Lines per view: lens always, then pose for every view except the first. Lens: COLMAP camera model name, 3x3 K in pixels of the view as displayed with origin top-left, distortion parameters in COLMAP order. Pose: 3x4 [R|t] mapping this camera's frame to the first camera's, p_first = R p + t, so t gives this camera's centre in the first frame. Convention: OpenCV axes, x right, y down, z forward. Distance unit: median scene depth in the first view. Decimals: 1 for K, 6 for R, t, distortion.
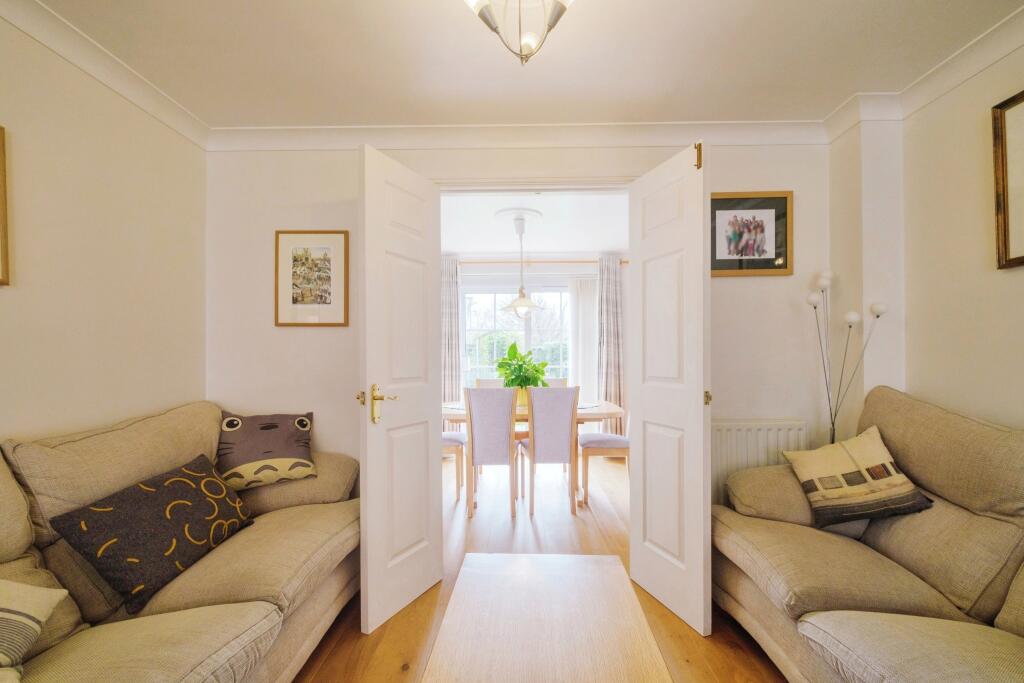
lens RADIAL K [[445.0, 0, 510.5], [0, 445.0, 348.4], [0, 0, 1]] dist [-0.000073, -0.000878]
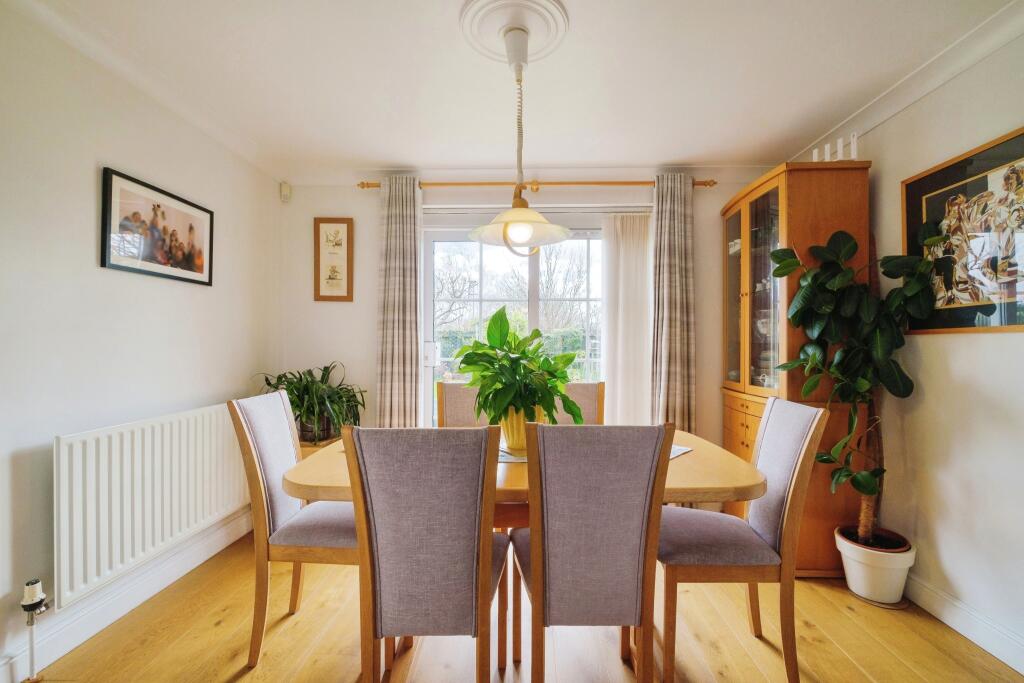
lens RADIAL K [[445.0, 0, 519.7], [0, 445.0, 345.4], [0, 0, 1]] dist [-0.000073, -0.000878]
pose [[0.999940, 0.009798, 0.004923, 0.024386], [-0.009884, 0.999792, 0.017864, 0.014594], [-0.004747, -0.017911, 0.999828, 0.538358]]
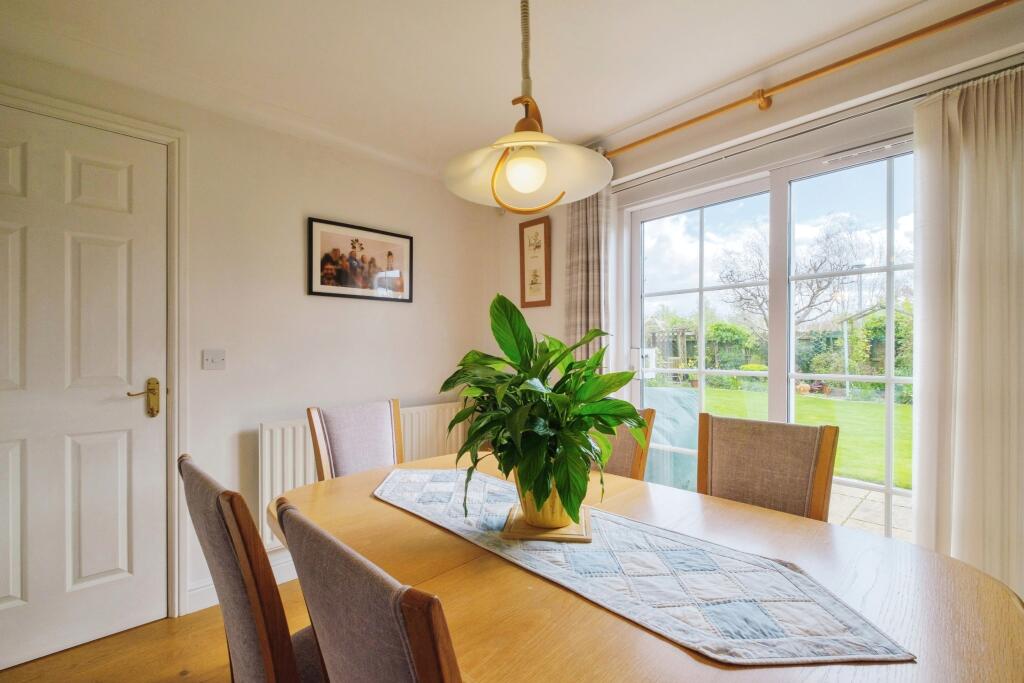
lens RADIAL K [[445.0, 0, 508.0], [0, 445.0, 355.2], [0, 0, 1]] dist [-0.000073, -0.000878]
pose [[0.704962, 0.009252, -0.709185, 0.205304], [0.014045, 0.999537, 0.027000, 0.014104], [0.709106, -0.028995, 0.704505, 0.769118]]
